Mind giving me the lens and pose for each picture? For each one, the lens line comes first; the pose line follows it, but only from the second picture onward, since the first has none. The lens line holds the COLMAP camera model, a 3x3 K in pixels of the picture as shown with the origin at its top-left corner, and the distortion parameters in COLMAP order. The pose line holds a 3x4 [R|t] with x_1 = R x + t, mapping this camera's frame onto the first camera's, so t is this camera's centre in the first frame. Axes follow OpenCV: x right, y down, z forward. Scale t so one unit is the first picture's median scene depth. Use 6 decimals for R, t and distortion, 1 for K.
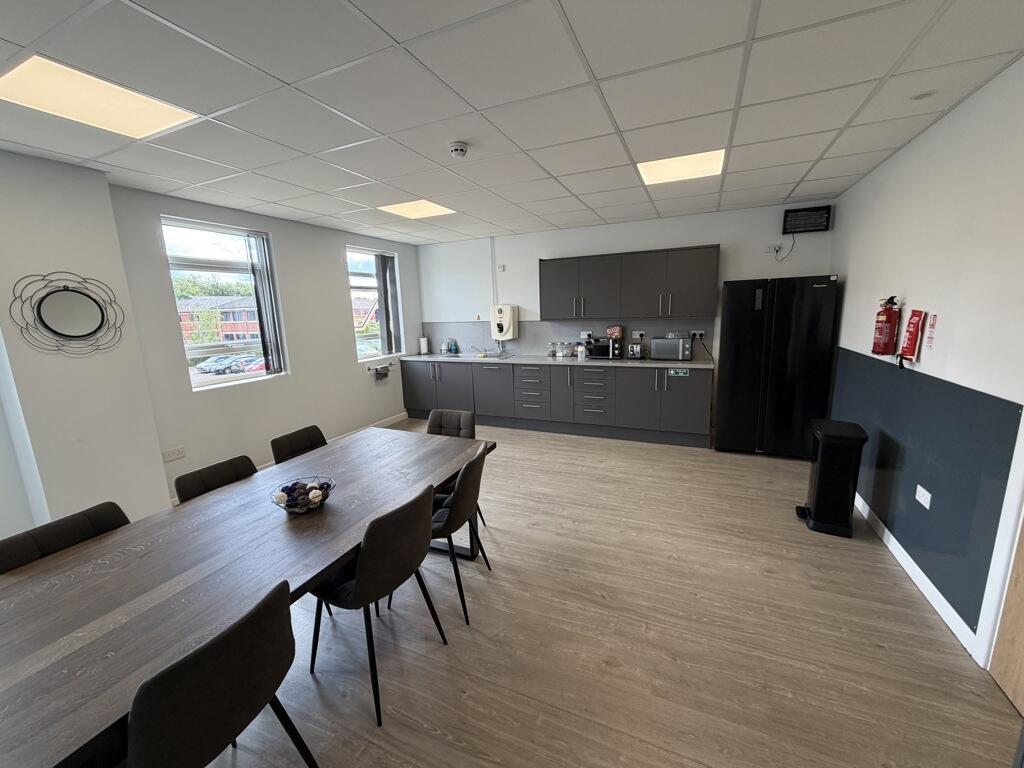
lens RADIAL K [[420.0, 0, 506.7], [0, 420.0, 354.3], [0, 0, 1]] dist [-0.001323, -0.000222]
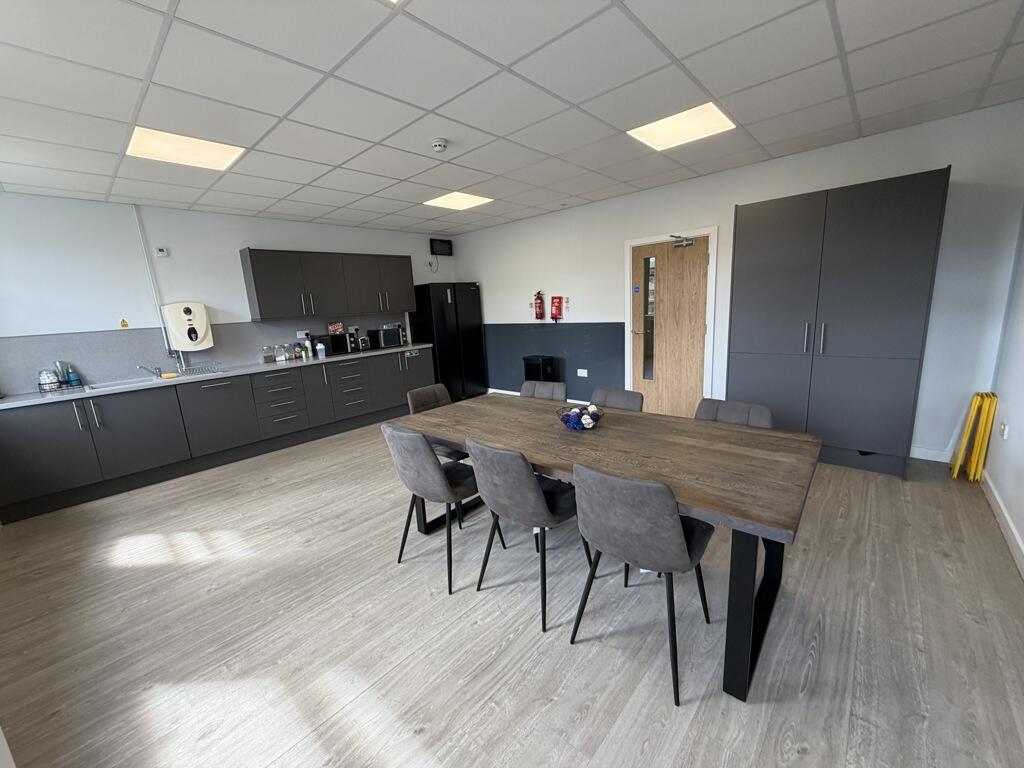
lens RADIAL K [[406.7, 0, 508.6], [0, 406.7, 385.6], [0, 0, 1]] dist [0.000217, -0.000246]
pose [[0.298135, -0.187684, 0.935890, -0.534638], [0.131420, 0.979212, 0.154507, -0.012145], [-0.945433, 0.076931, 0.316603, 0.258408]]
